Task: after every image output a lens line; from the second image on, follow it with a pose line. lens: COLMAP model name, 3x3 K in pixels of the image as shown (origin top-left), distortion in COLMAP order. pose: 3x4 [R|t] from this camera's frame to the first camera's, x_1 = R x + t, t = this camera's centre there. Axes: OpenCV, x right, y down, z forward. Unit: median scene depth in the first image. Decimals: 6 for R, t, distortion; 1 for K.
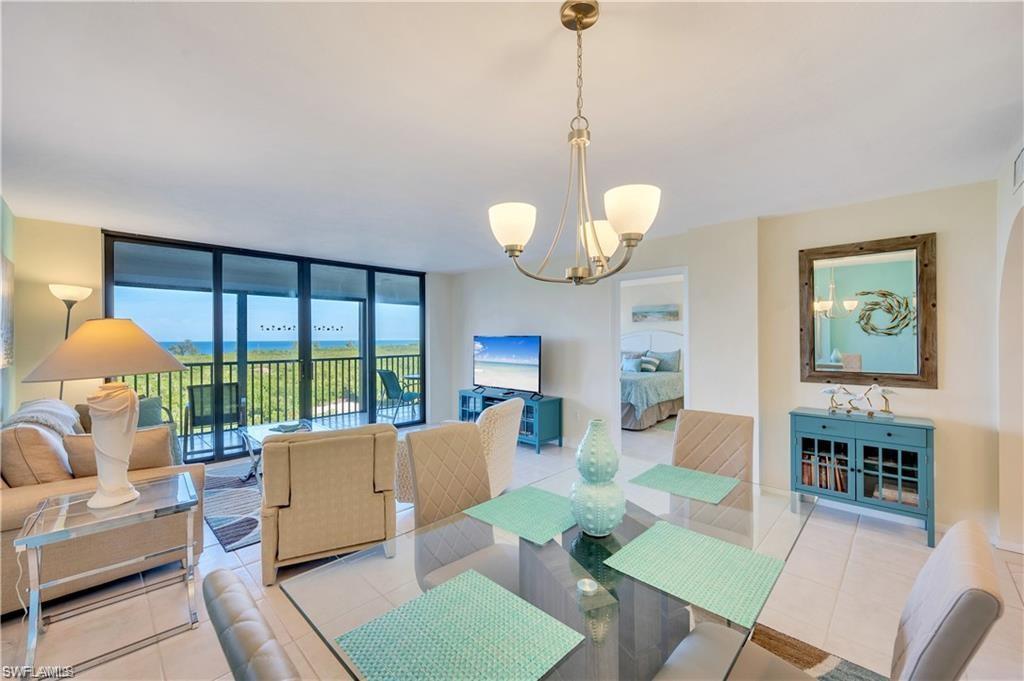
lens RADIAL K [[408.4, 0, 515.0], [0, 408.4, 338.7], [0, 0, 1]] dist [0.000586, -0.000058]
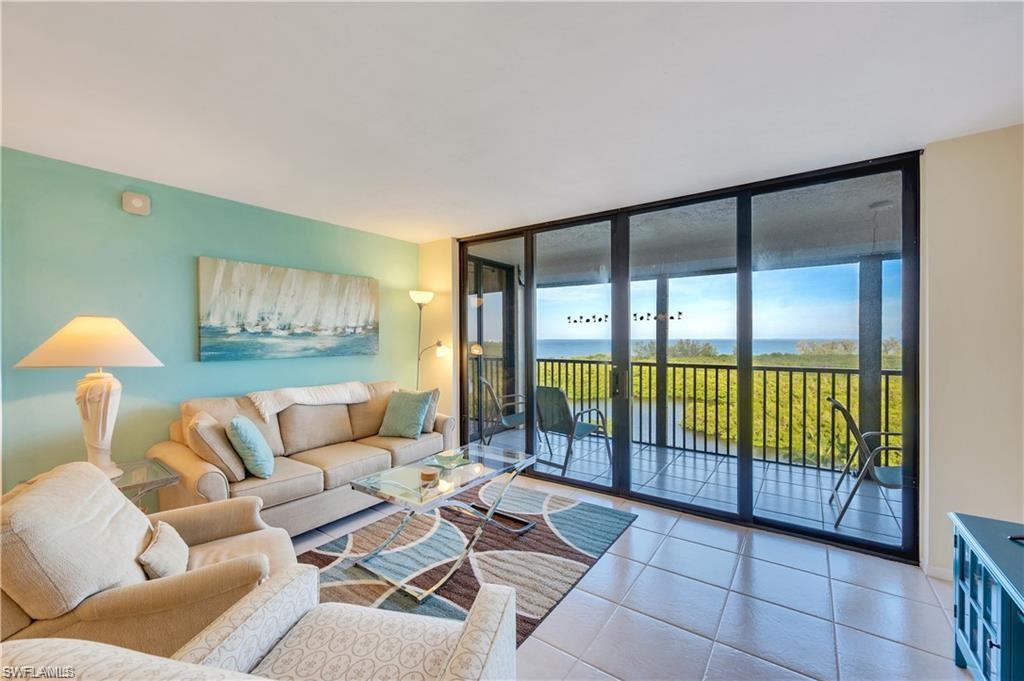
lens RADIAL K [[412.9, 0, 512.0], [0, 412.9, 340.5], [0, 0, 1]] dist [-0.000683, -0.000048]
pose [[0.143534, 0.009025, -0.989604, 0.105562], [0.000988, 0.999957, 0.009263, 0.003795], [0.989645, -0.002307, 0.143519, 0.680514]]
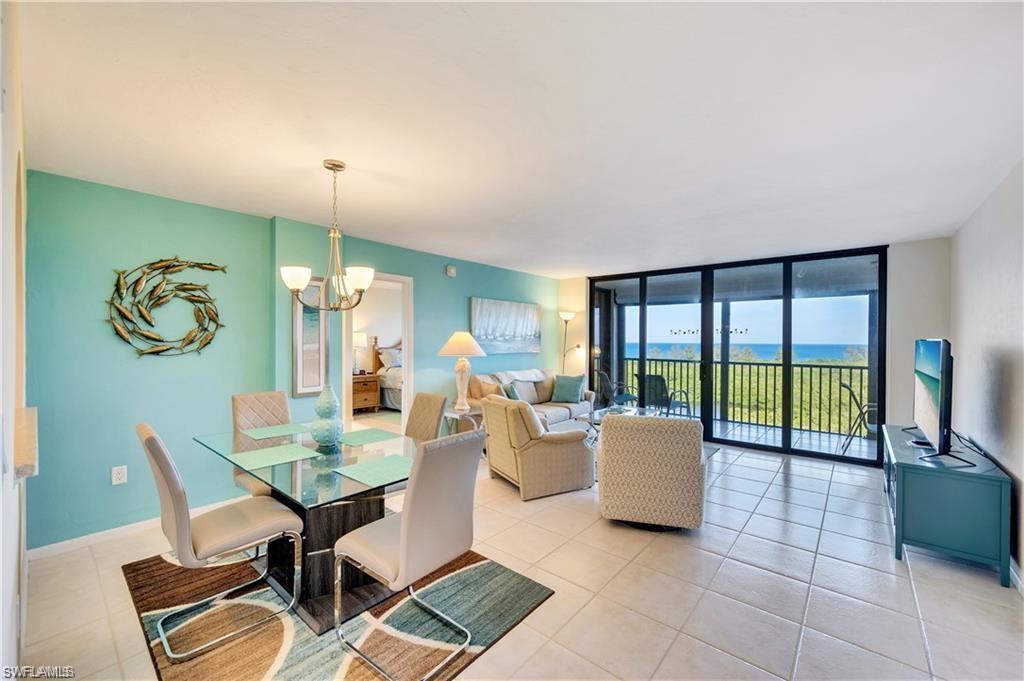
lens RADIAL K [[406.1, 0, 512.0], [0, 406.1, 340.5], [0, 0, 1]] dist [-0.000557, -0.000054]
pose [[0.060039, 0.005243, -0.998182, 0.475306], [-0.008265, 0.999955, 0.004756, -0.003144], [0.998162, 0.007965, 0.060080, 0.397561]]
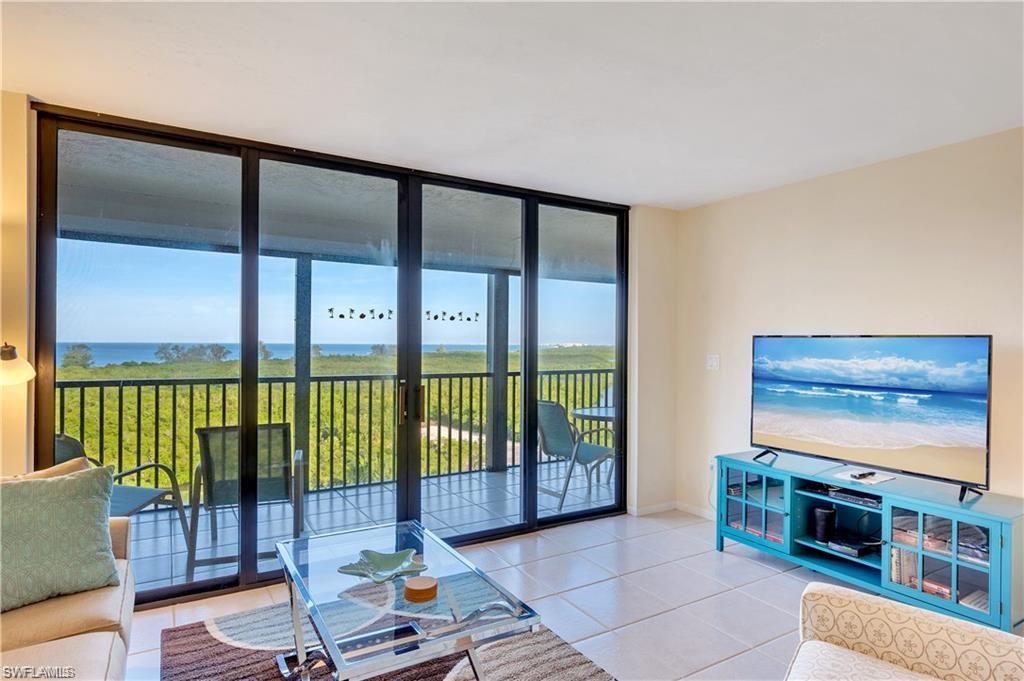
lens RADIAL K [[572.5, 0, 513.0], [0, 572.5, 344.0], [0, 0, 1]] dist [-0.001809, 0.001040]
pose [[0.966398, 0.011787, -0.256781, -0.203812], [-0.011793, 0.999929, 0.001515, 0.005462], [0.256780, 0.001564, 0.966469, 0.345386]]
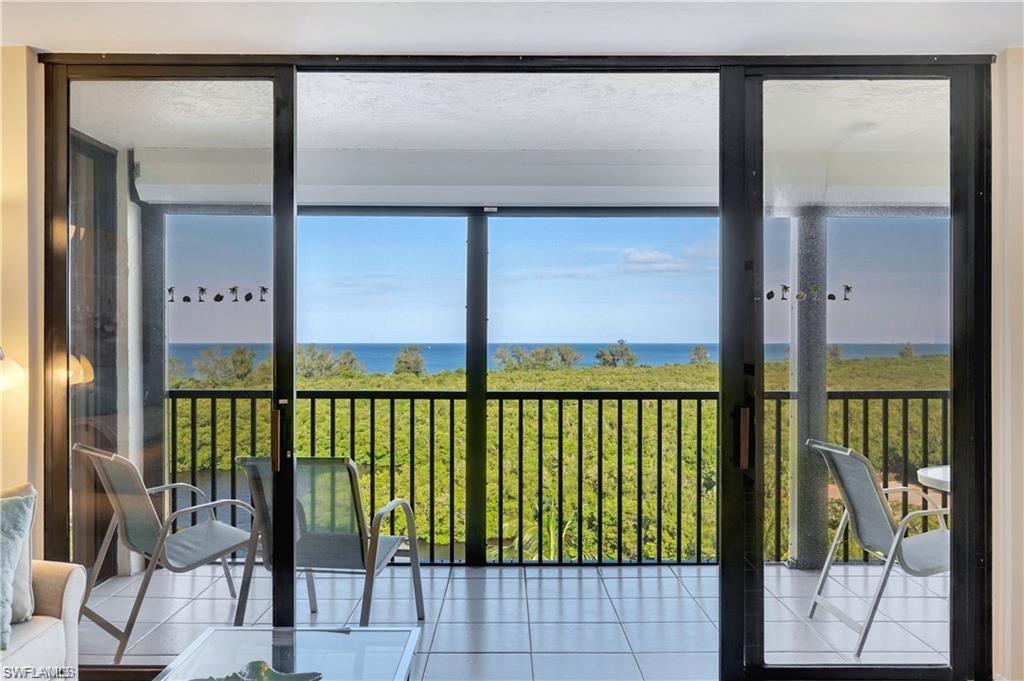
lens RADIAL K [[886.6, 0, 508.5], [0, 886.6, 341.9], [0, 0, 1]] dist [-0.006326, -0.007798]
pose [[0.694377, 0.006245, -0.719585, -0.051610], [-0.004586, 0.999980, 0.004253, 0.005141], [0.719597, 0.000347, 0.694392, 0.505677]]
